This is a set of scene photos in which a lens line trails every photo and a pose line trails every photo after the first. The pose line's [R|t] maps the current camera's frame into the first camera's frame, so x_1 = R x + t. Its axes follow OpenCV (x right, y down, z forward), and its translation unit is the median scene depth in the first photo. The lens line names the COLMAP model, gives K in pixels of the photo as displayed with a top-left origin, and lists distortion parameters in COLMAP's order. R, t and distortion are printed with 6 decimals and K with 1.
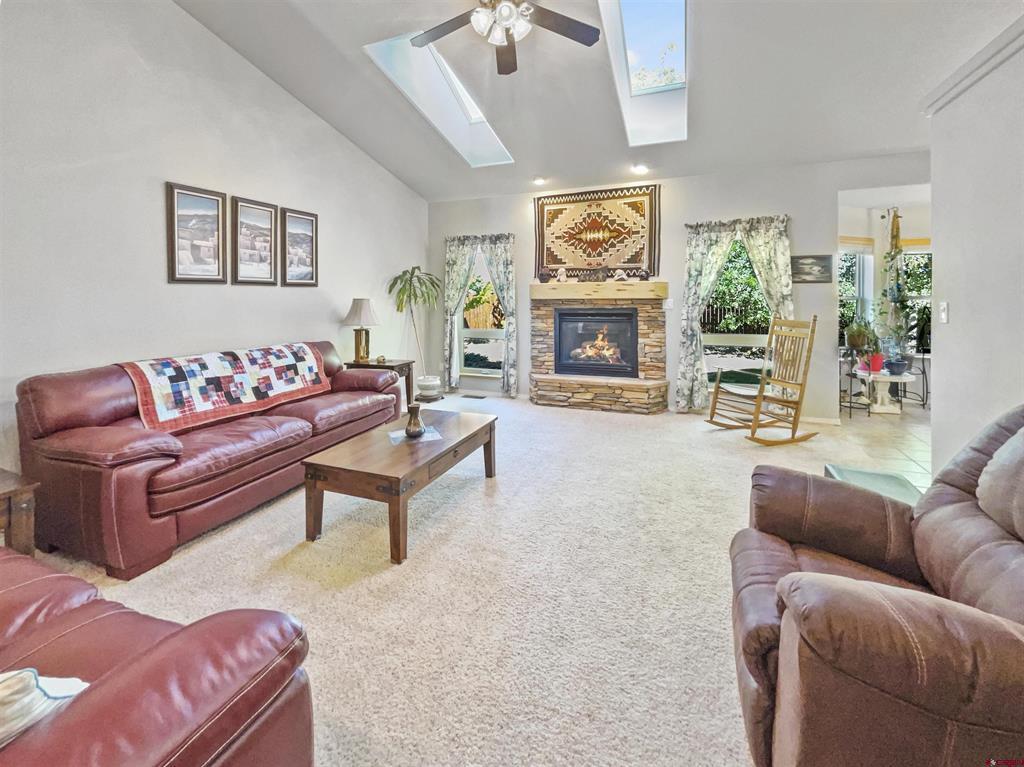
lens RADIAL K [[422.3, 0, 494.7], [0, 422.3, 303.1], [0, 0, 1]] dist [0.001013, -0.000024]
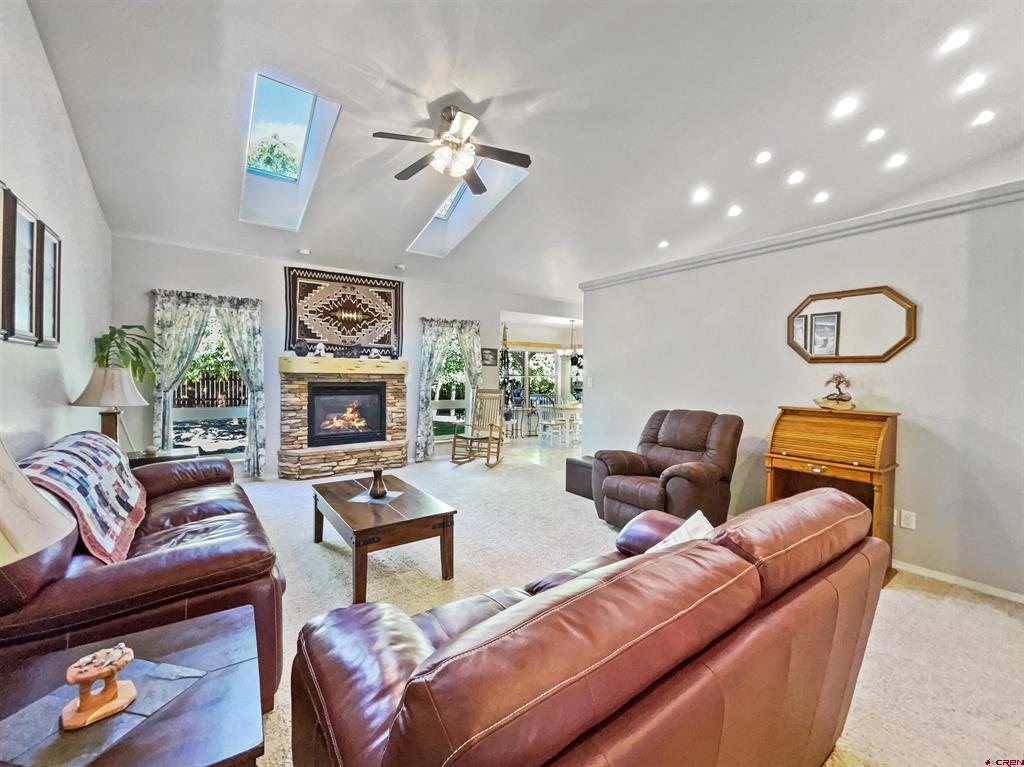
lens RADIAL K [[429.0, 0, 503.2], [0, 429.0, 380.8], [0, 0, 1]] dist [-0.003105, -0.000692]
pose [[0.543884, 0.001060, 0.839160, -0.476862], [-0.005192, 0.999984, 0.002102, 0.004579], [-0.839144, -0.005500, 0.543881, 0.061258]]
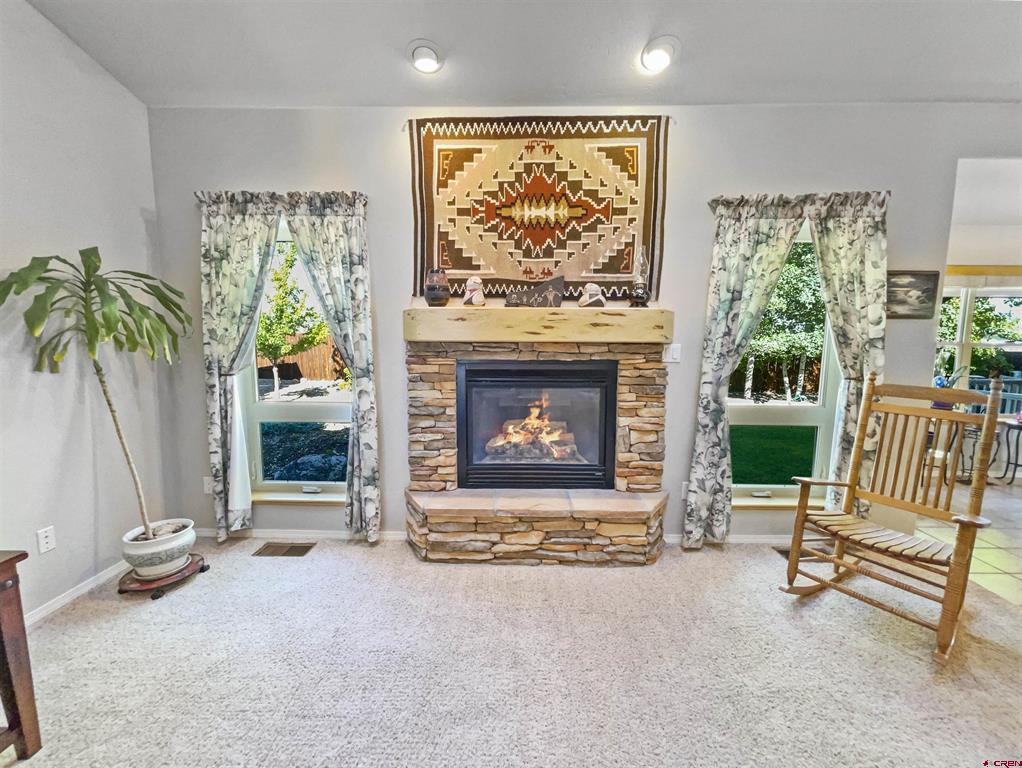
lens RADIAL K [[428.2, 0, 508.6], [0, 428.2, 390.5], [0, 0, 1]] dist [-0.003105, -0.000692]
pose [[0.930675, -0.031152, 0.364517, 0.015163], [-0.006909, 0.994694, 0.102647, -0.004645], [-0.365781, -0.098050, 0.925522, 0.530622]]
